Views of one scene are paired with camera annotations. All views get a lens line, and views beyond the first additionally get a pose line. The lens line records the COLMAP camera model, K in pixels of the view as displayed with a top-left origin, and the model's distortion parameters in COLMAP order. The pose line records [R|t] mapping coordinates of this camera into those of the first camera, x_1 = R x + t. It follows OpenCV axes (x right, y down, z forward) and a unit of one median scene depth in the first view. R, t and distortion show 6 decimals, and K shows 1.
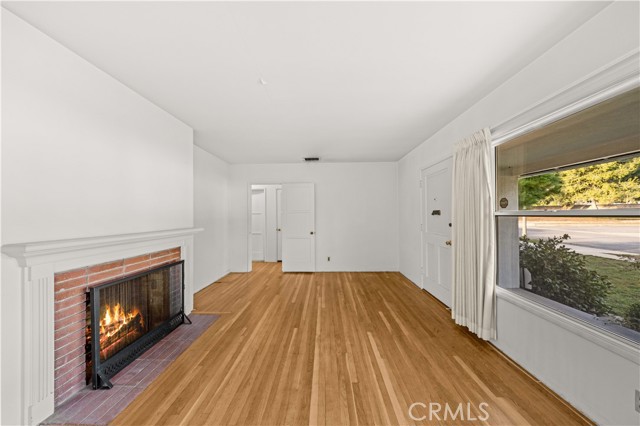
lens RADIAL K [[216.3, 0, 320.0], [0, 216.3, 213.0], [0, 0, 1]] dist [-0.001865, -0.000135]
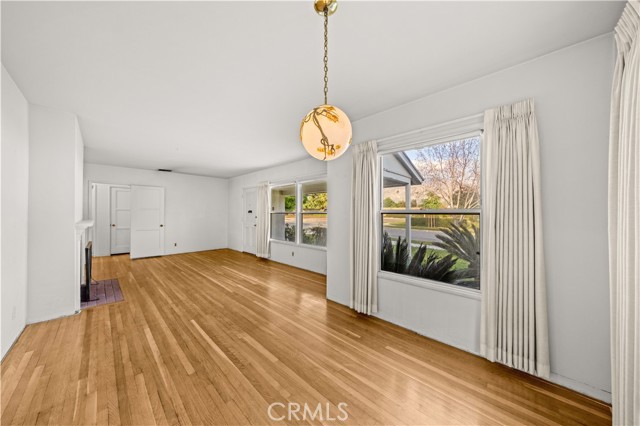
lens RADIAL K [[216.3, 0, 320.0], [0, 216.3, 213.0], [0, 0, 1]] dist [-0.001865, -0.000135]
pose [[0.678261, 0.009230, 0.734763, -0.442476], [-0.011605, 0.999931, -0.001848, 0.005583], [-0.734729, -0.007273, 0.678322, -0.750154]]
